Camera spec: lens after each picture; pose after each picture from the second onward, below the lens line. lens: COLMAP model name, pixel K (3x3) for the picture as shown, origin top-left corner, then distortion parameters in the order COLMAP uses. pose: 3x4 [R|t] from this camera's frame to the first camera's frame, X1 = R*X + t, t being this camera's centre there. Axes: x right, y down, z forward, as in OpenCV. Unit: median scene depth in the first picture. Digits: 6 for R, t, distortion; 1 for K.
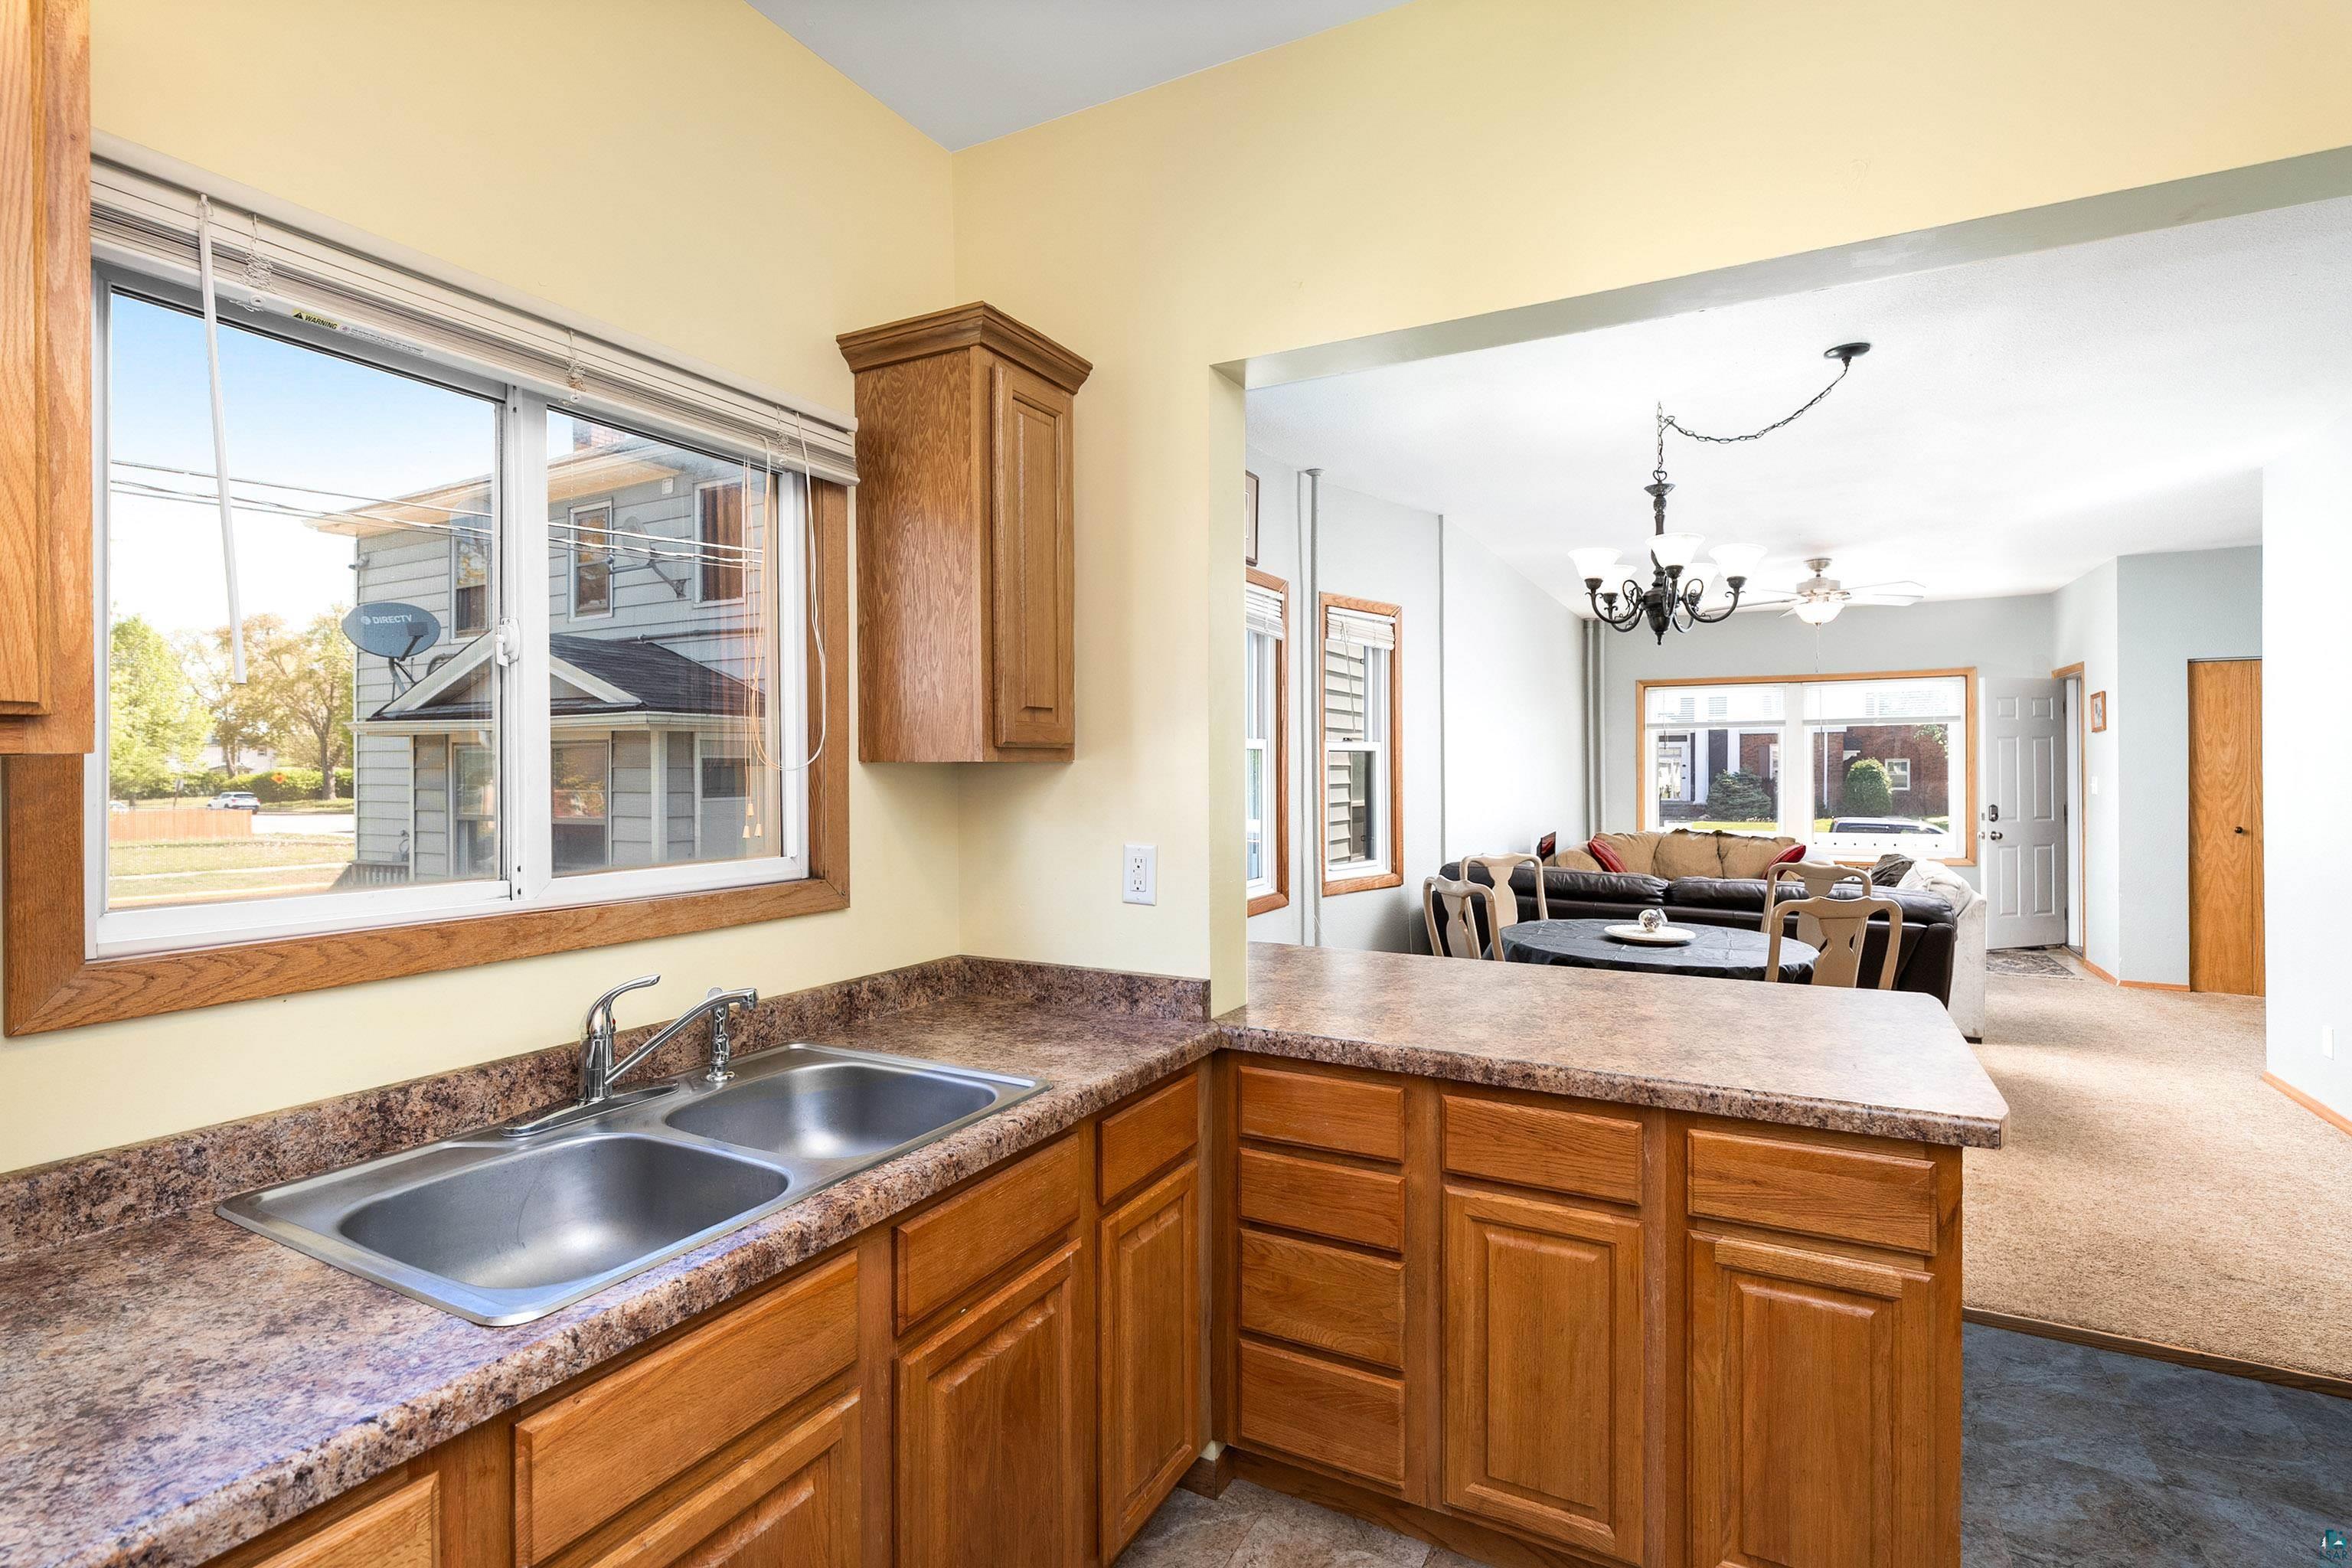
lens RADIAL K [[1092.3, 0, 1185.1], [0, 1092.3, 773.1], [0, 0, 1]] dist [-0.003797, 0.001148]
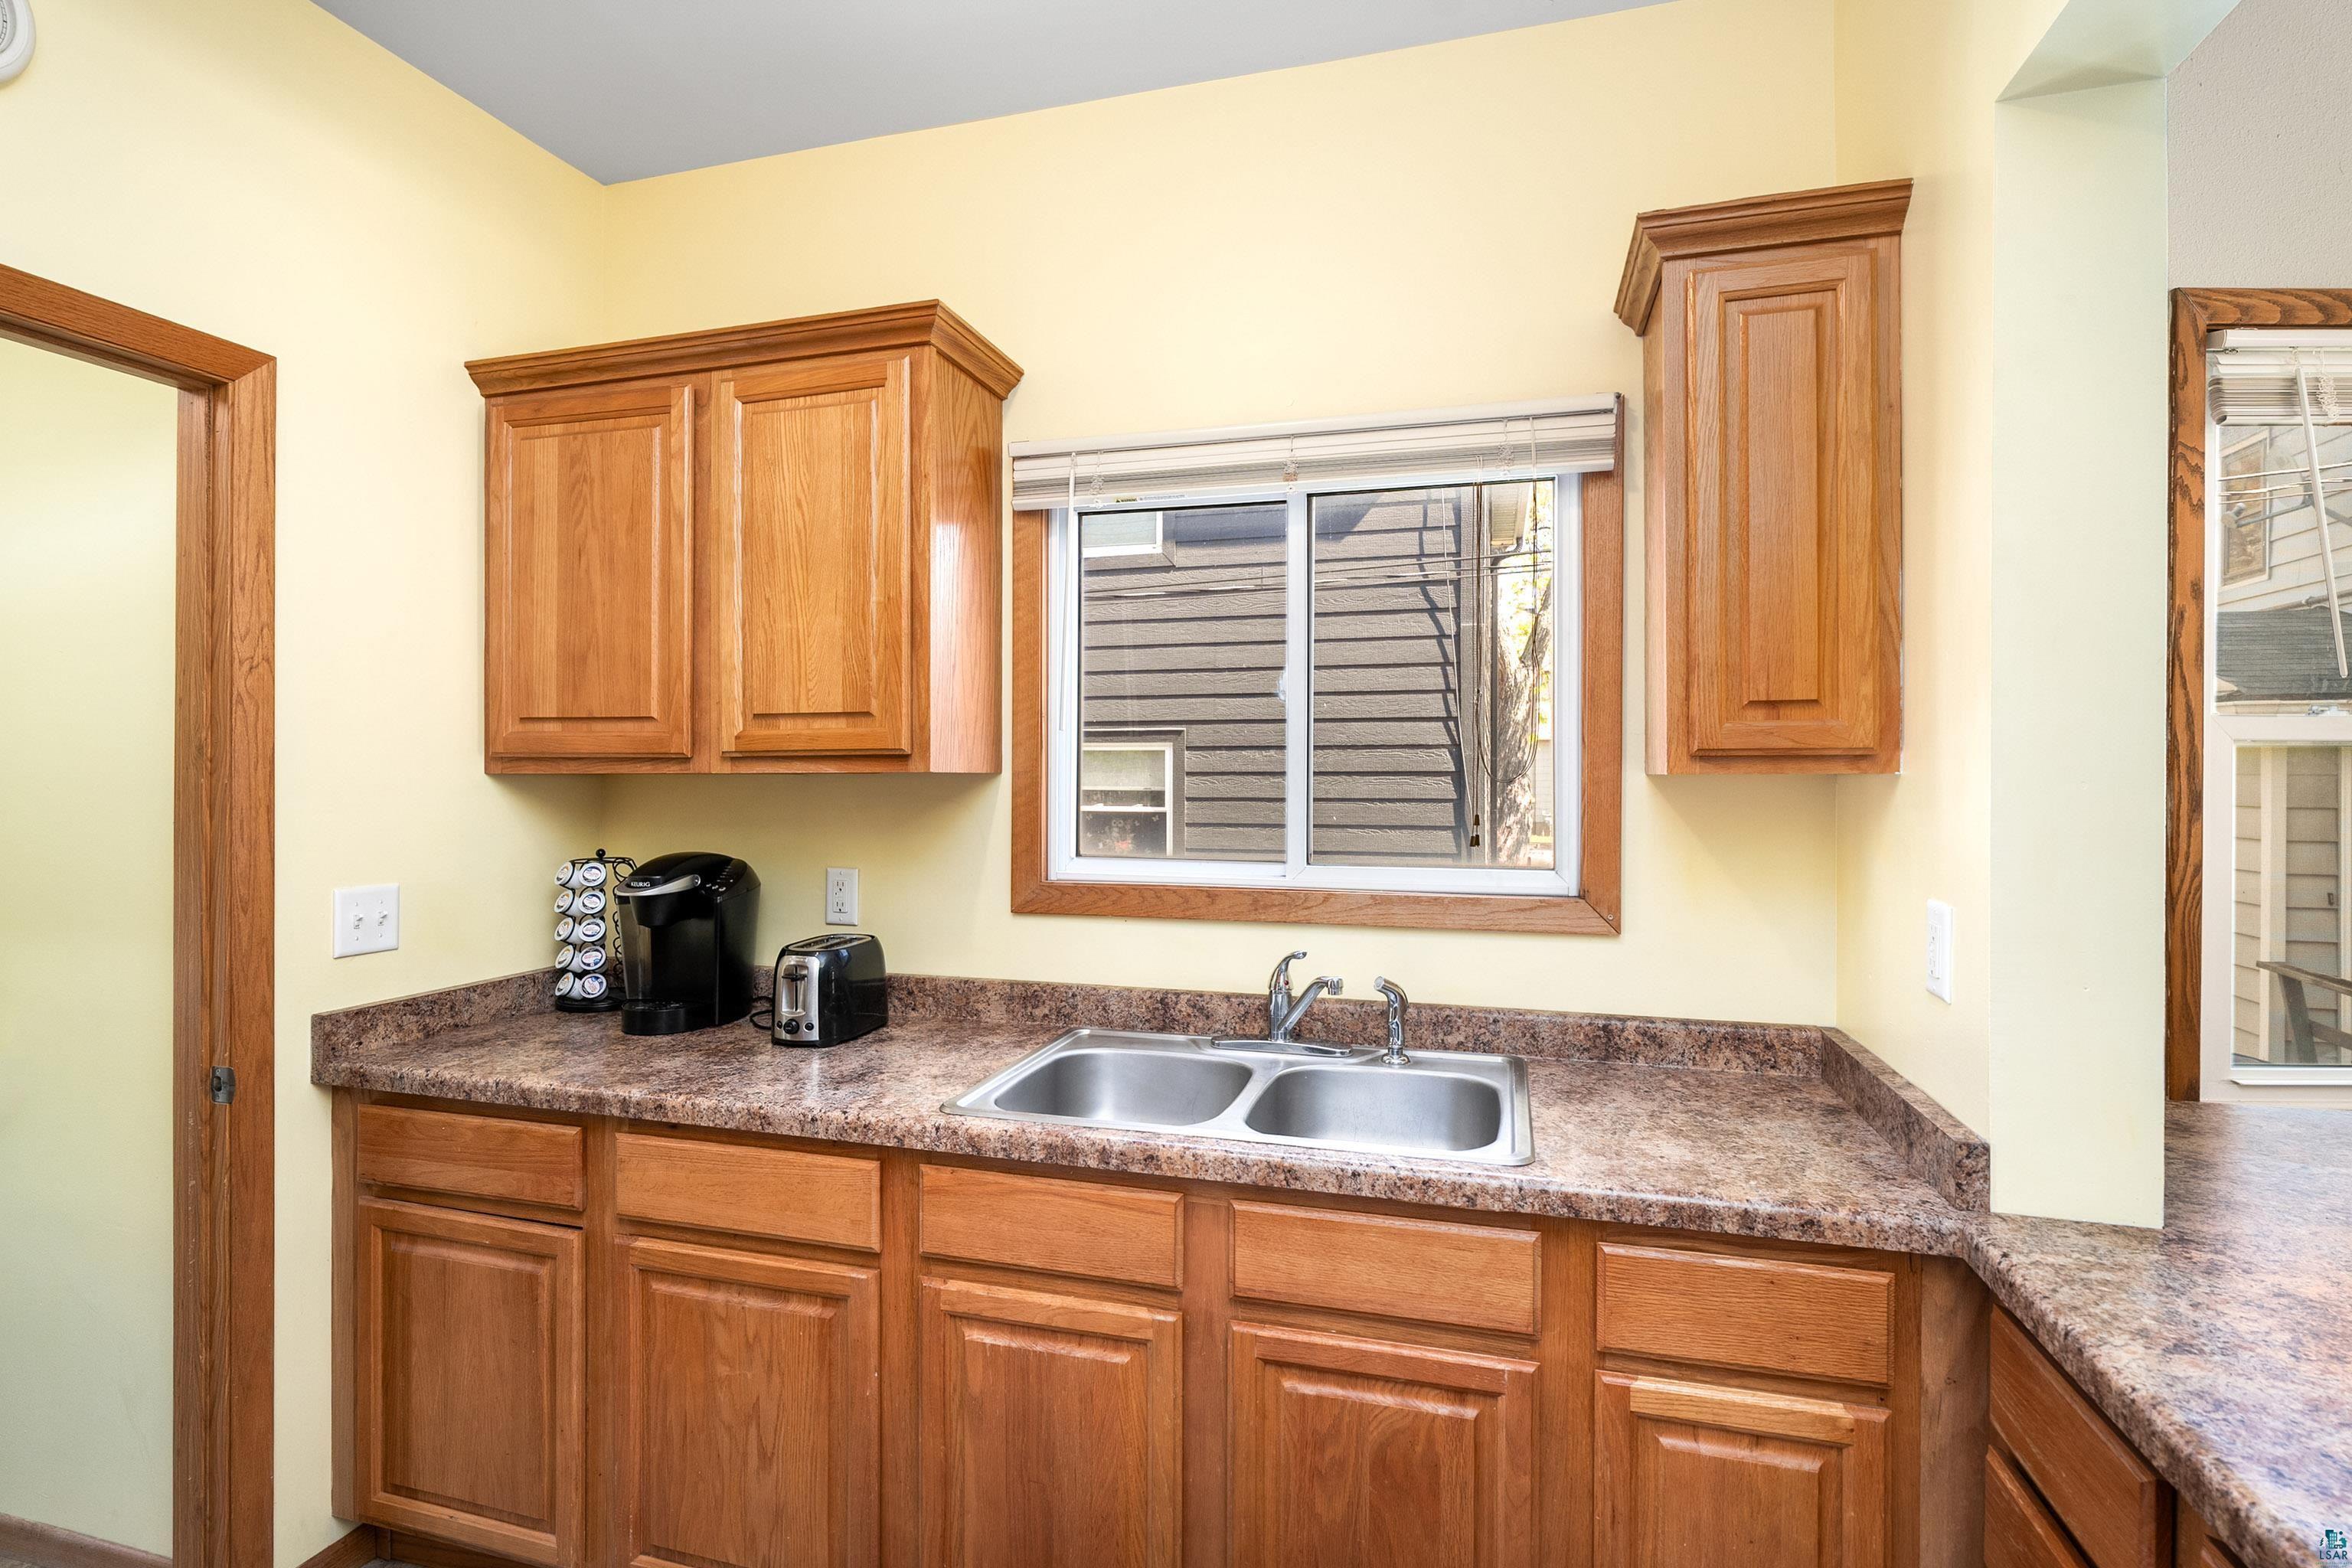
lens RADIAL K [[1128.2, 0, 1177.1], [0, 1128.2, 787.3], [0, 0, 1]] dist [-0.003939, -0.000657]
pose [[0.216210, 0.015281, -0.976227, 0.736980], [-0.006820, 0.999877, 0.014141, -0.014254], [0.976323, 0.003600, 0.216287, 0.620664]]
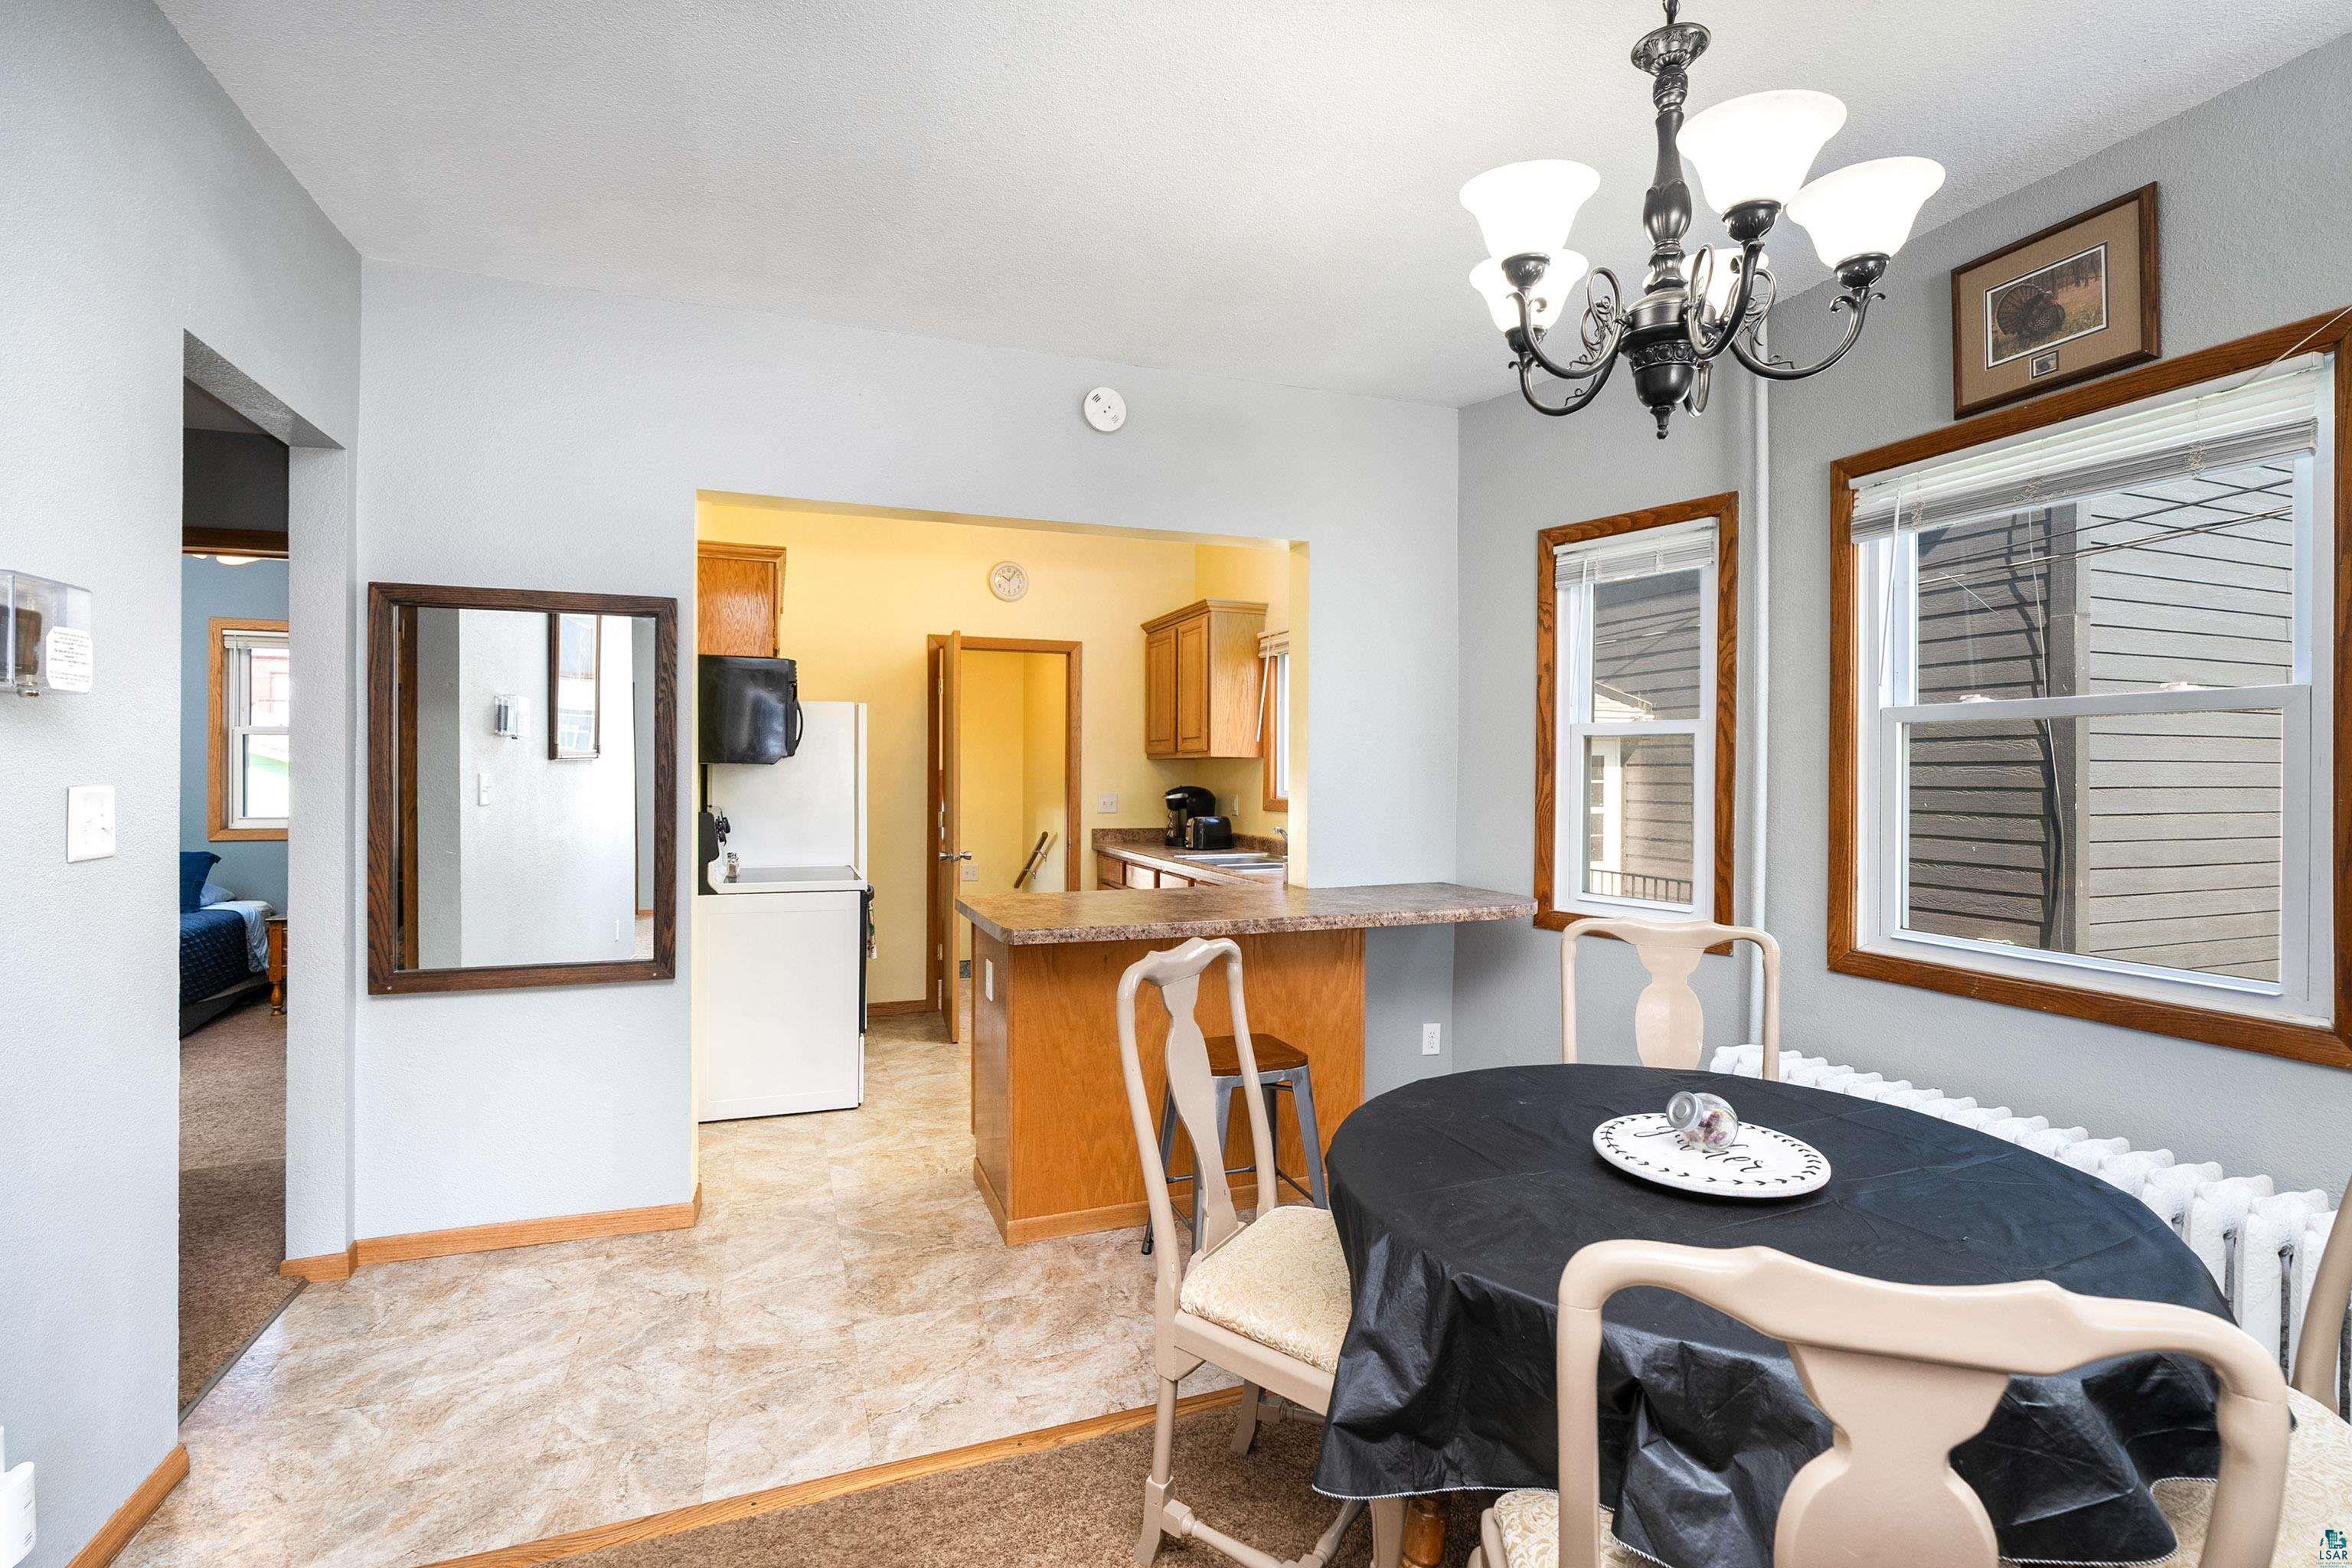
lens RADIAL K [[1092.3, 0, 1173.7], [0, 1092.3, 772.1], [0, 0, 1]] dist [-0.003797, 0.001148]
pose [[-0.665785, -0.001748, -0.746142, 1.346176], [-0.006271, 0.999975, 0.003253, 0.004486], [0.746118, 0.006845, -0.665779, 1.581841]]
